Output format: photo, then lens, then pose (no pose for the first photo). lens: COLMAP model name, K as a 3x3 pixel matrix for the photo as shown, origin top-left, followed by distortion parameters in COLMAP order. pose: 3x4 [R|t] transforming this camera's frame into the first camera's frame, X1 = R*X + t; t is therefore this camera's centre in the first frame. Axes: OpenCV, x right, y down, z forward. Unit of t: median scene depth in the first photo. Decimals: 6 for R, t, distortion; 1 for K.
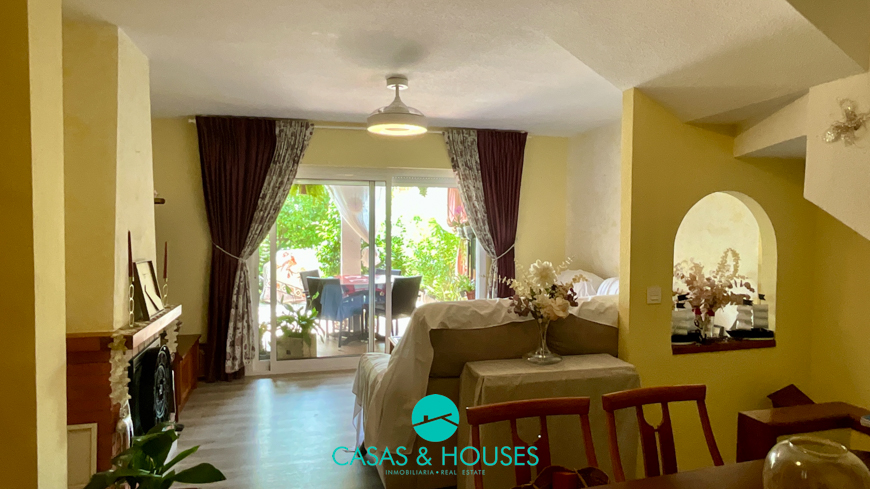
lens RADIAL K [[539.2, 0, 437.2], [0, 539.2, 244.1], [0, 0, 1]] dist [-0.001726, -0.001402]
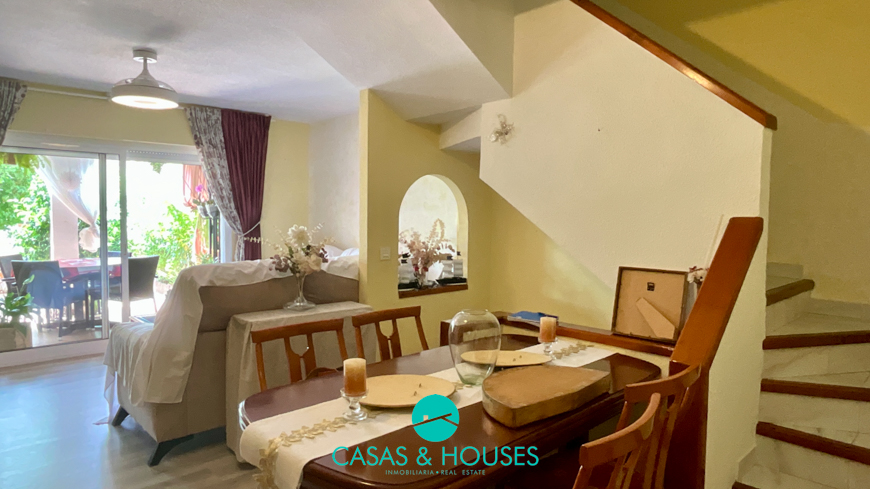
lens RADIAL K [[539.2, 0, 437.2], [0, 539.2, 244.1], [0, 0, 1]] dist [-0.001726, -0.001402]
pose [[0.885018, -0.021187, 0.465074, -0.050237], [0.009786, 0.999590, 0.026916, 0.023571], [-0.465454, -0.019270, 0.884862, -0.114966]]
